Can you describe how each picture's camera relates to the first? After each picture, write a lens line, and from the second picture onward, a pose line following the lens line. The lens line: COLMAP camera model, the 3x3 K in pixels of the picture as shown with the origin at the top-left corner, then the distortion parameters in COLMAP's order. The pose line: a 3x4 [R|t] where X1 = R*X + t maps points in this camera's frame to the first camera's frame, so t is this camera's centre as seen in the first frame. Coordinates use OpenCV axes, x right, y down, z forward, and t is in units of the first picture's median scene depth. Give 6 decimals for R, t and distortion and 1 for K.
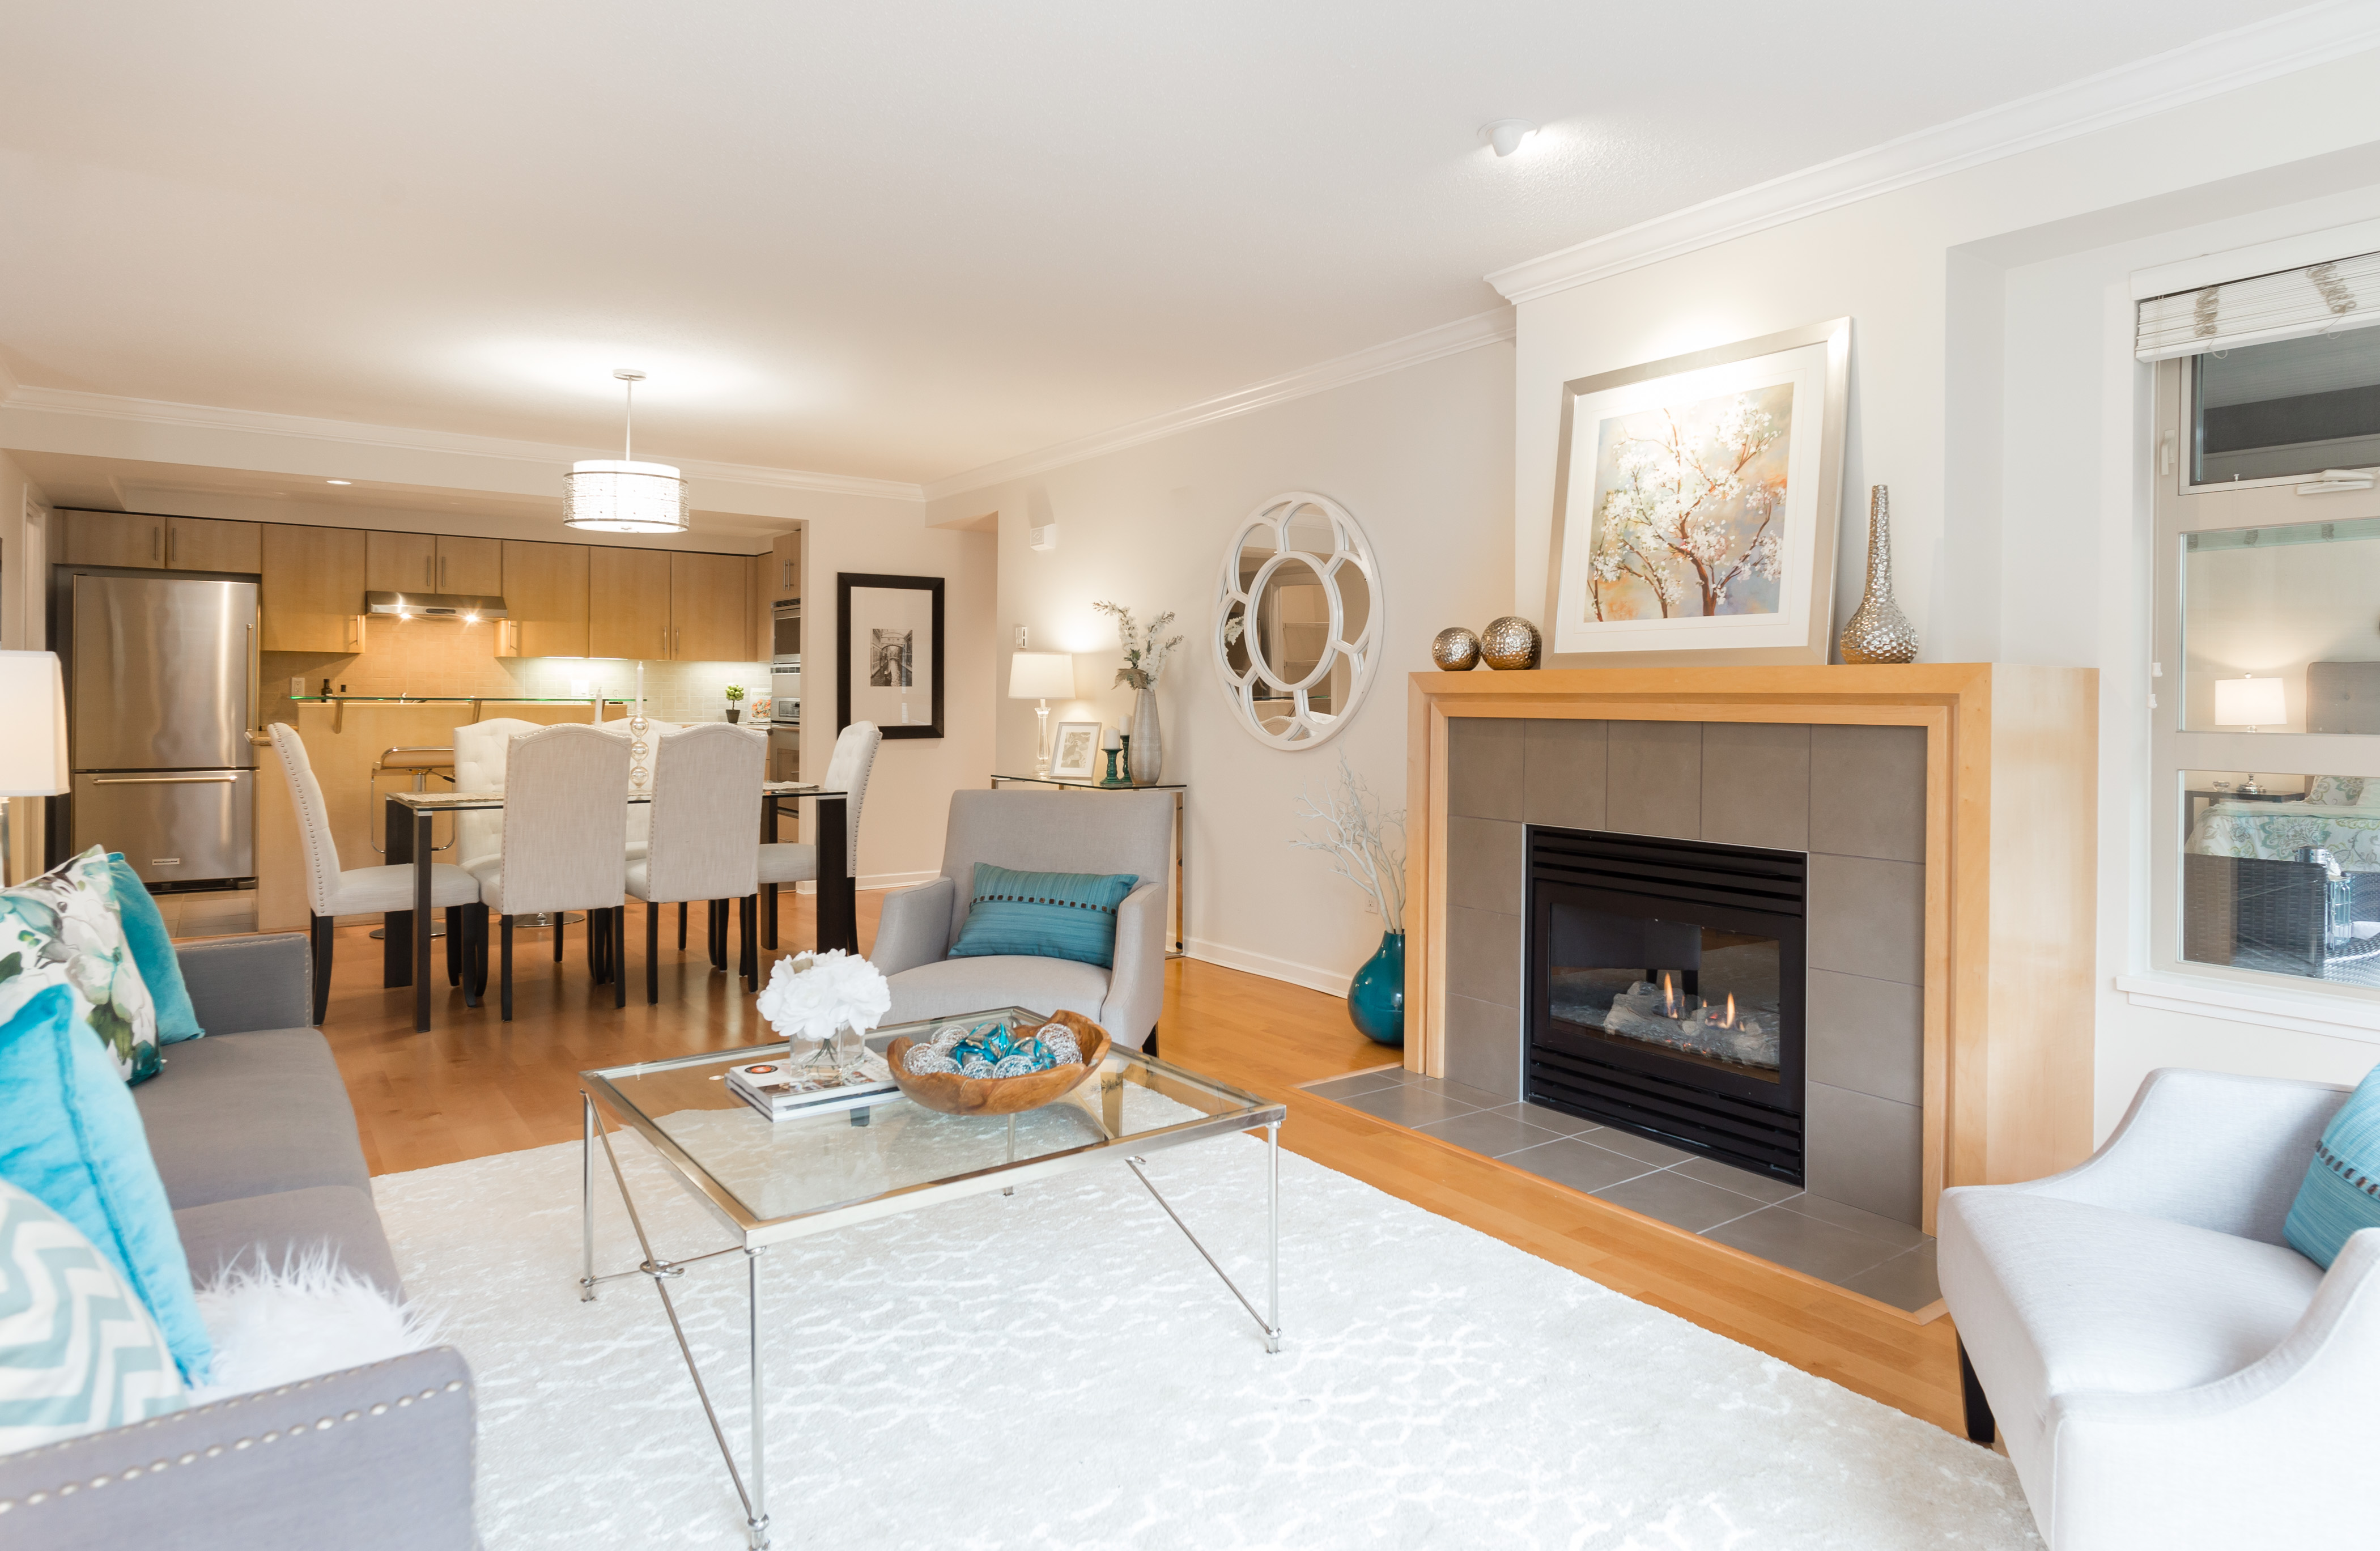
lens RADIAL K [[1343.1, 0, 1192.8], [0, 1343.1, 703.6], [0, 0, 1]] dist [0.004599, -0.004603]
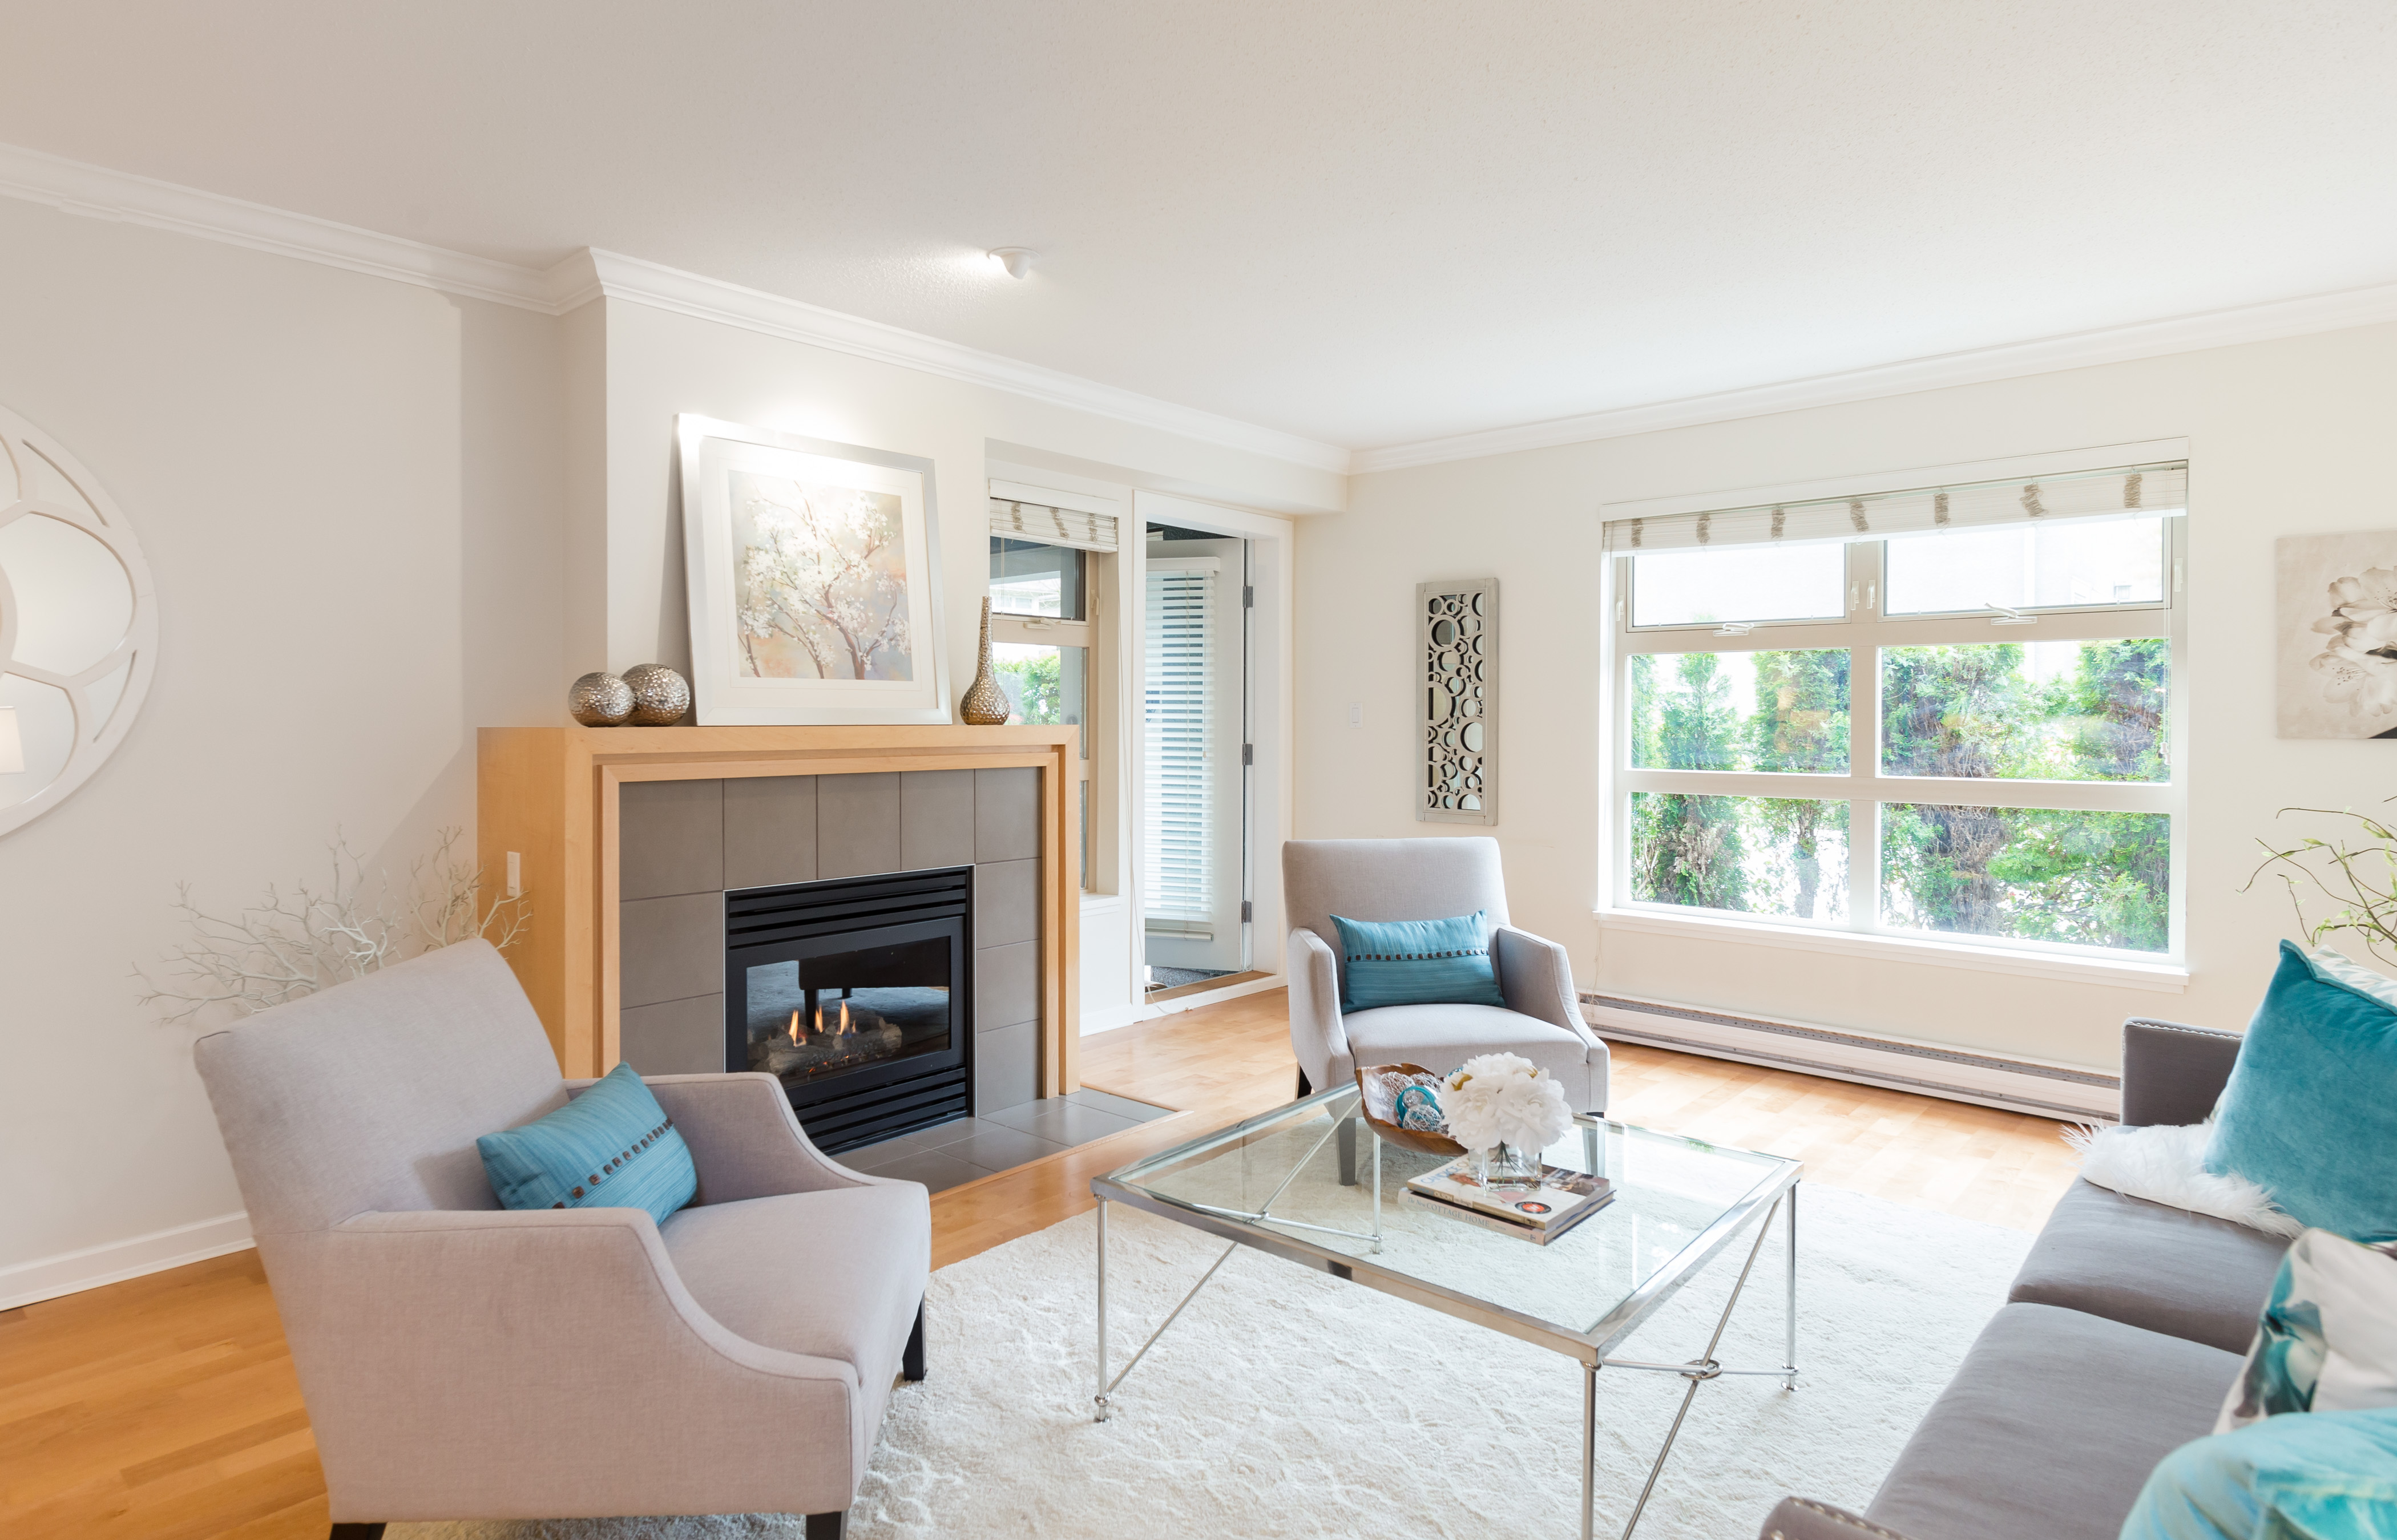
lens RADIAL K [[1293.8, 0, 1178.8], [0, 1293.8, 720.5], [0, 0, 1]] dist [0.003482, -0.002297]
pose [[-0.211963, -0.012745, 0.977195, -0.657209], [-0.000071, 0.999915, 0.013025, -0.038527], [-0.977278, 0.002692, -0.211946, 0.836759]]
